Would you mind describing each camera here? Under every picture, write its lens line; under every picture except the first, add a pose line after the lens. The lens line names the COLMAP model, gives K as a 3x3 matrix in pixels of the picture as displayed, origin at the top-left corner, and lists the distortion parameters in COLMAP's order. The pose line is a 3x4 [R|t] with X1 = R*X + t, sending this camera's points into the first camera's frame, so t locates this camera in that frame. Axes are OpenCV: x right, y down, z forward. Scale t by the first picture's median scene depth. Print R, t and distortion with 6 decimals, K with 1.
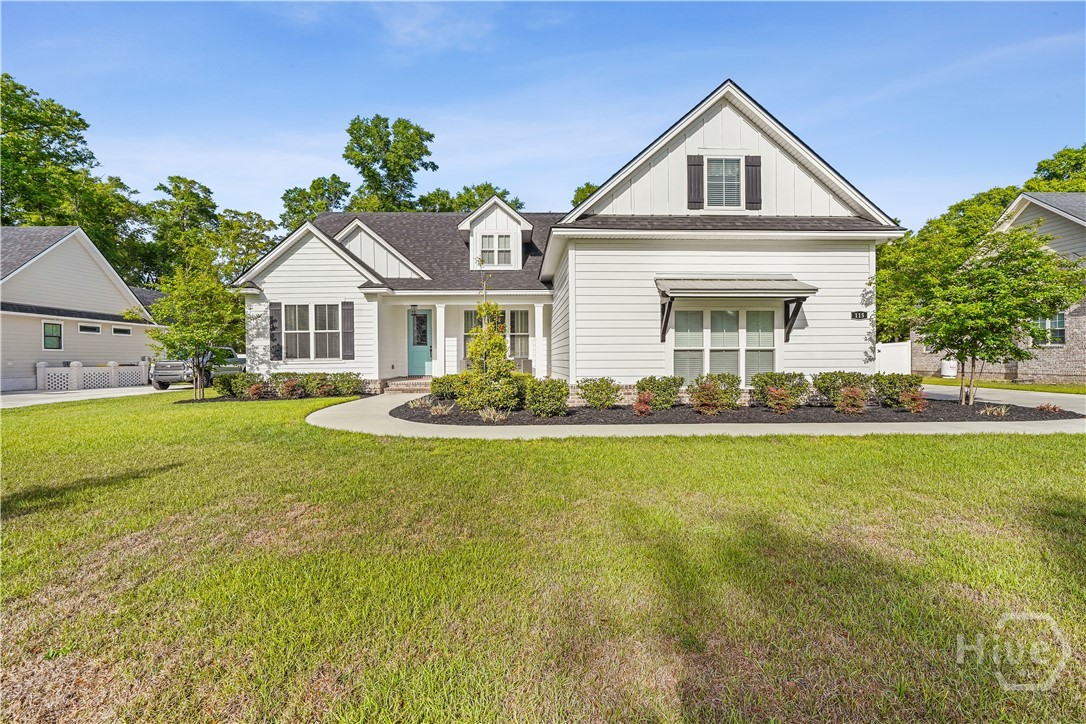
lens RADIAL K [[514.3, 0, 527.3], [0, 514.3, 360.1], [0, 0, 1]] dist [-0.017987, 0.000628]
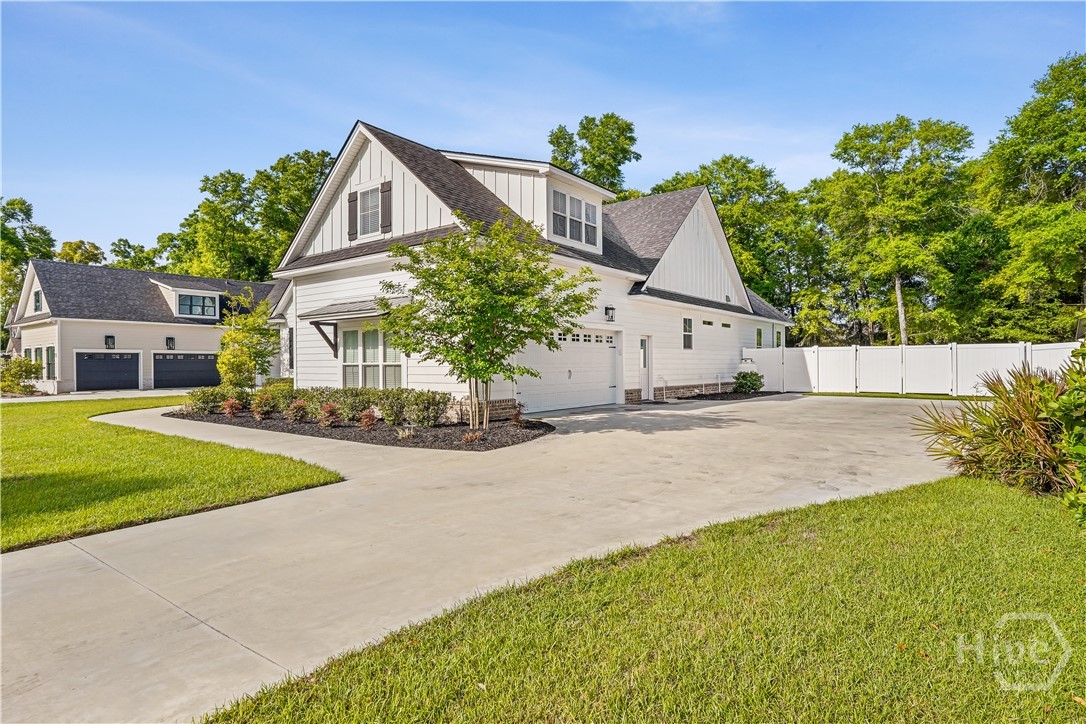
lens RADIAL K [[575.7, 0, 542.7], [0, 575.7, 365.2], [0, 0, 1]] dist [-0.003578, 0.002355]
pose [[0.778267, 0.002276, -0.627929, 1.415756], [0.006170, 0.999917, 0.011271, -0.030939], [0.627903, -0.012646, 0.778189, 0.268325]]
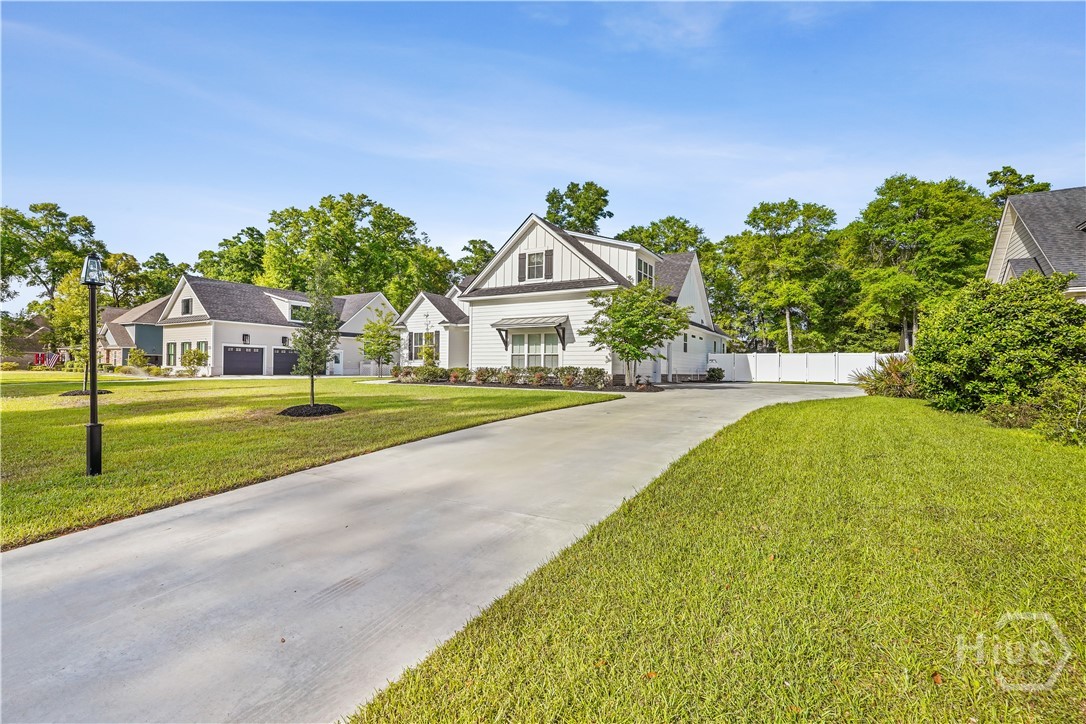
lens RADIAL K [[484.5, 0, 542.3], [0, 484.5, 365.2], [0, 0, 1]] dist [-0.010933, 0.000949]
pose [[0.845645, 0.011587, -0.533620, 1.336936], [-0.014067, 0.999901, -0.000579, 0.019024], [0.533560, 0.007996, 0.845724, -0.482968]]
